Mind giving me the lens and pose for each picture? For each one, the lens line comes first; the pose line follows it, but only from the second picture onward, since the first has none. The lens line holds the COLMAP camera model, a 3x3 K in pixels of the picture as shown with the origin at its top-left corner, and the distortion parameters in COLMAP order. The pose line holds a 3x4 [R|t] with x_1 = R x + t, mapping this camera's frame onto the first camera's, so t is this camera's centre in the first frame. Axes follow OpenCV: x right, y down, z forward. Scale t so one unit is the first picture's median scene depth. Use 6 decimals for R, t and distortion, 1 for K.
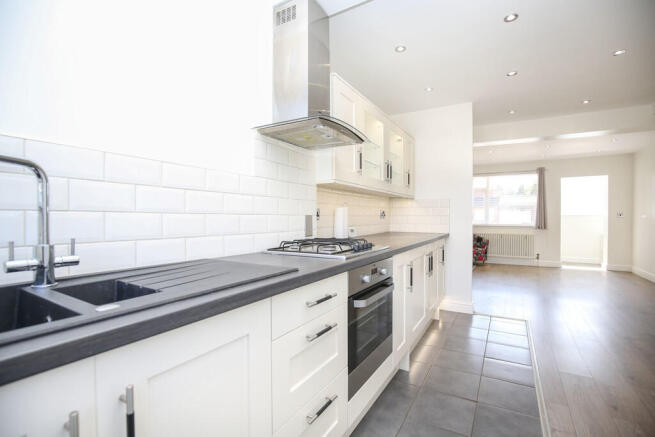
lens RADIAL K [[302.2, 0, 326.9], [0, 302.2, 218.0], [0, 0, 1]] dist [0.000614, 0.000120]
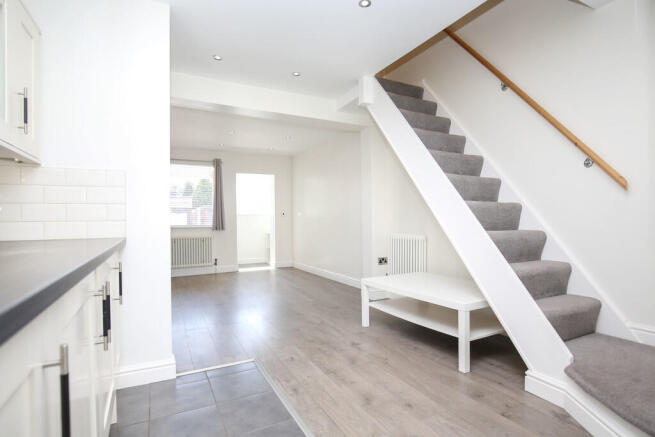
lens RADIAL K [[336.1, 0, 327.3], [0, 336.1, 219.6], [0, 0, 1]] dist [0.001529, 0.000453]
pose [[0.526089, -0.000584, 0.850429, 0.057876], [0.008220, 0.999957, -0.004398, 0.015114], [-0.850390, 0.009305, 0.526071, 0.243350]]
